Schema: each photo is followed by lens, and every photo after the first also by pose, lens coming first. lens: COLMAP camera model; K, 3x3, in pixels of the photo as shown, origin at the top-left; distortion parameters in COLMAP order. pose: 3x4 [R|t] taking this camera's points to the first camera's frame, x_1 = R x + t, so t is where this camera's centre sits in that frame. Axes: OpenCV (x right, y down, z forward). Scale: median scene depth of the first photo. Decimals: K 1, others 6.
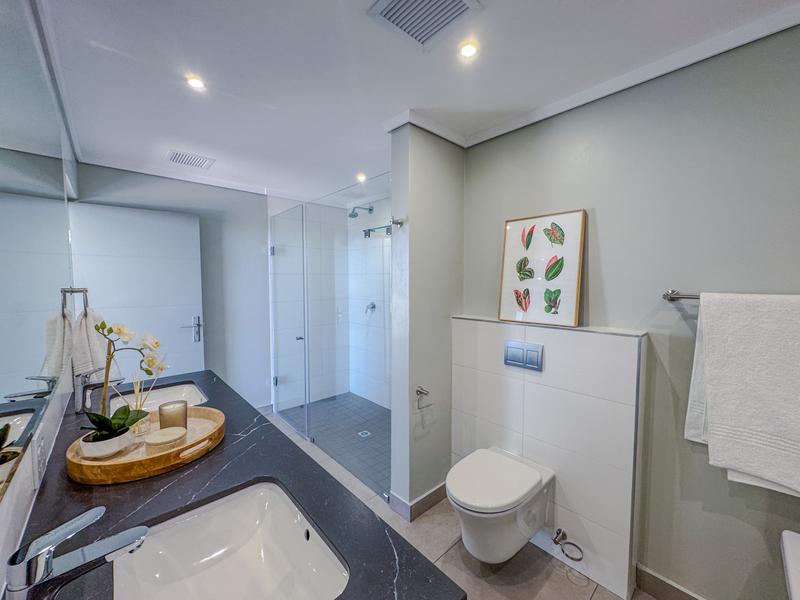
lens RADIAL K [[318.1, 0, 397.4], [0, 318.1, 299.8], [0, 0, 1]] dist [-0.003887, 0.000839]
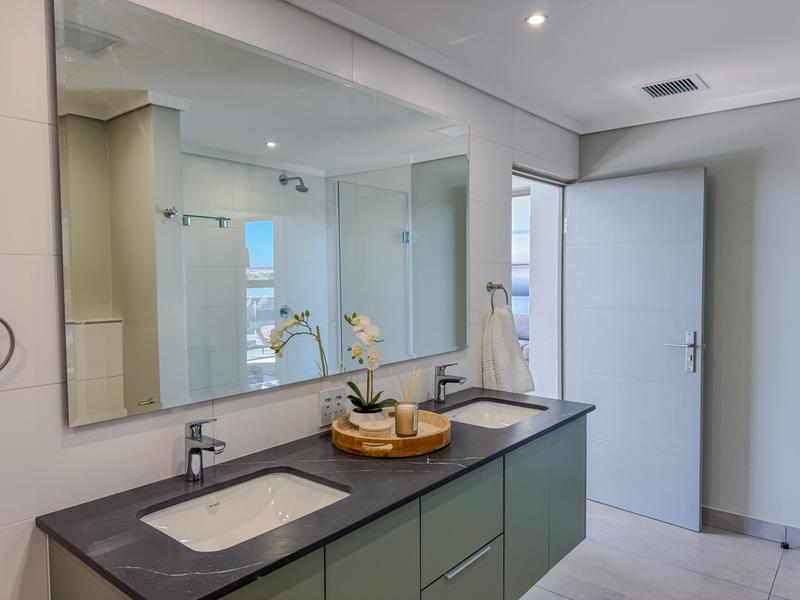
lens RADIAL K [[560.9, 0, 398.9], [0, 560.9, 302.0], [0, 0, 1]] dist [0.079441, -0.104370]
pose [[0.148427, 0.049813, -0.987668, 0.379934], [-0.051827, 0.997750, 0.042533, -0.023047], [0.987564, 0.044875, 0.150674, 0.265633]]
